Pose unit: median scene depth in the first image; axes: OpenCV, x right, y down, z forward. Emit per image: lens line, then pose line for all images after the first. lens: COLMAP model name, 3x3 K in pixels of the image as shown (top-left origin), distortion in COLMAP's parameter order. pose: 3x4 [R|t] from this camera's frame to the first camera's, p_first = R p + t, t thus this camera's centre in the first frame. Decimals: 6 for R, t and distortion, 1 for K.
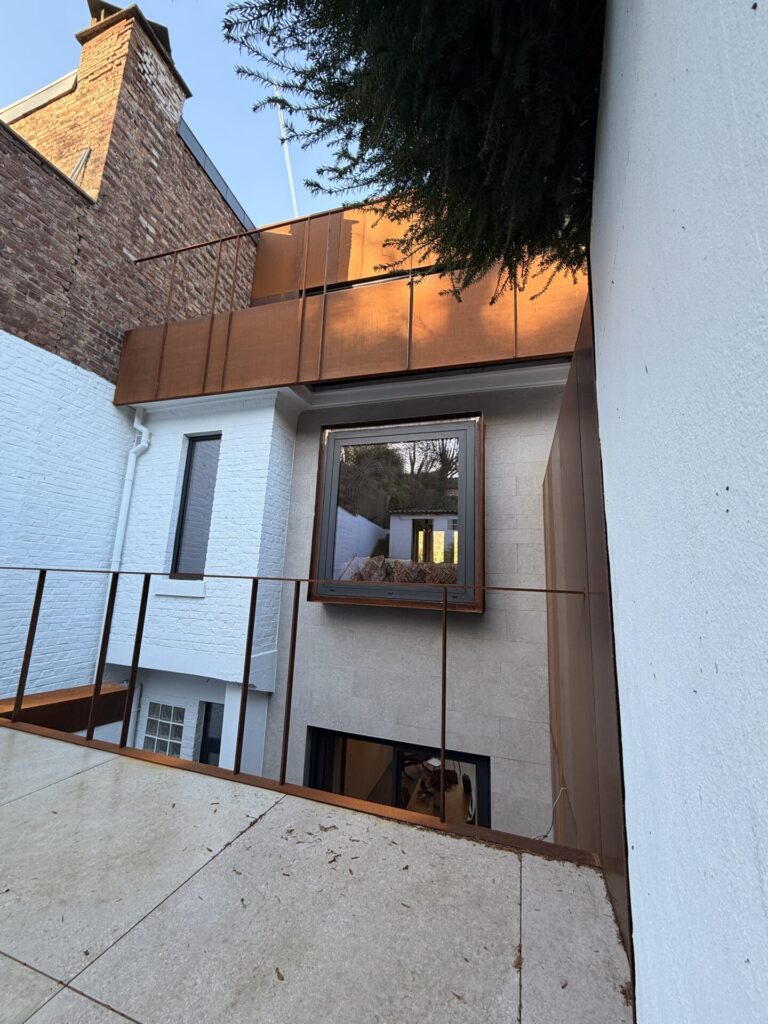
lens RADIAL K [[403.2, 0, 384.0], [0, 403.2, 512.0], [0, 0, 1]] dist [0.002144, -0.000022]
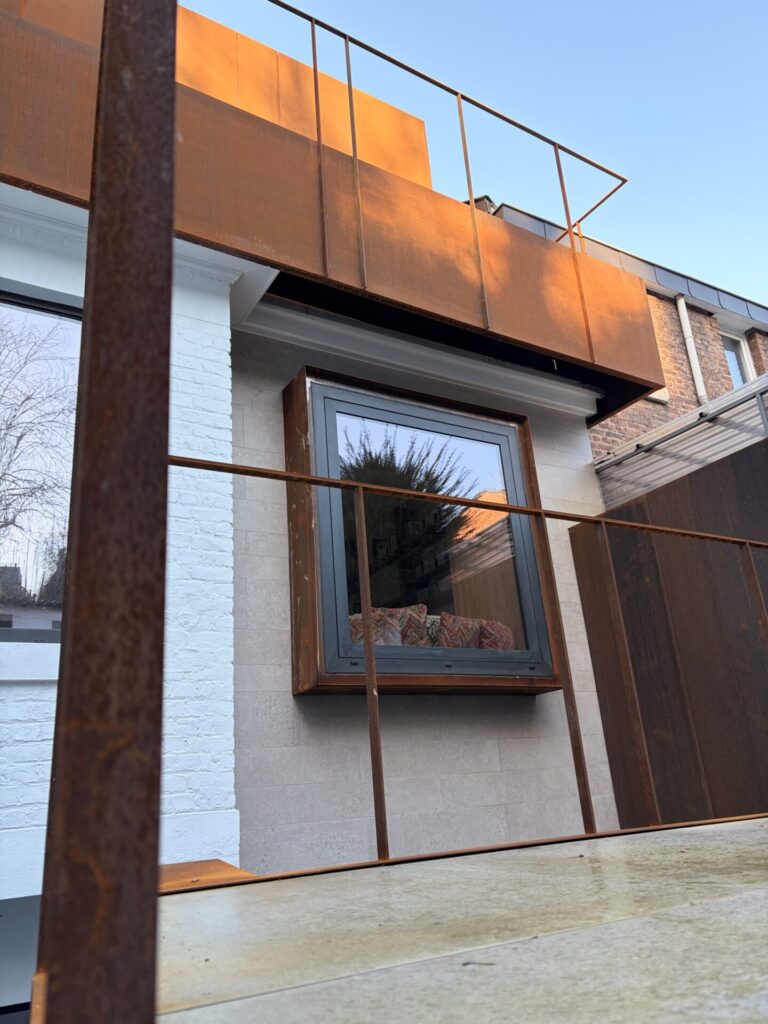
lens RADIAL K [[777.2, 0, 384.0], [0, 777.2, 512.0], [0, 0, 1]] dist [0.040149, -0.004608]
pose [[0.647967, 0.175488, 0.741176, -0.859743], [-0.034763, 0.978896, -0.201382, 0.193958], [-0.760874, 0.104723, 0.640393, 0.279297]]
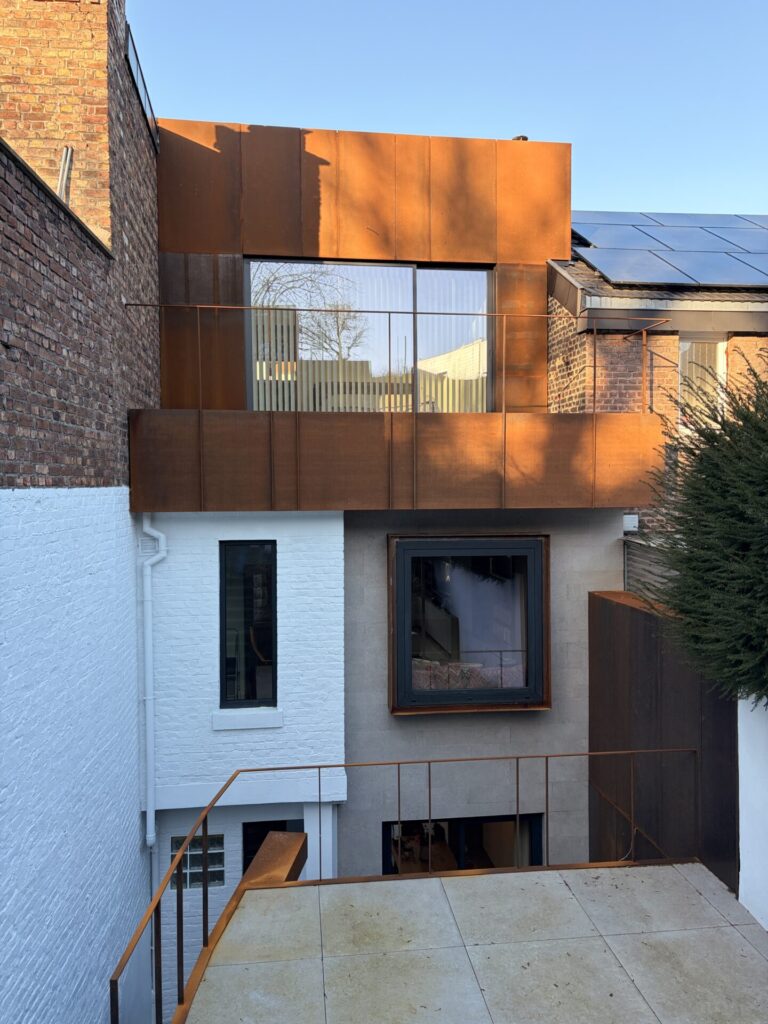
lens RADIAL K [[777.2, 0, 384.0], [0, 777.2, 512.0], [0, 0, 1]] dist [0.040149, -0.004608]
pose [[0.901936, -0.064058, 0.427092, -0.990586], [-0.032823, 0.975910, 0.215690, -0.691881], [-0.430620, -0.208557, 0.878106, -0.619683]]
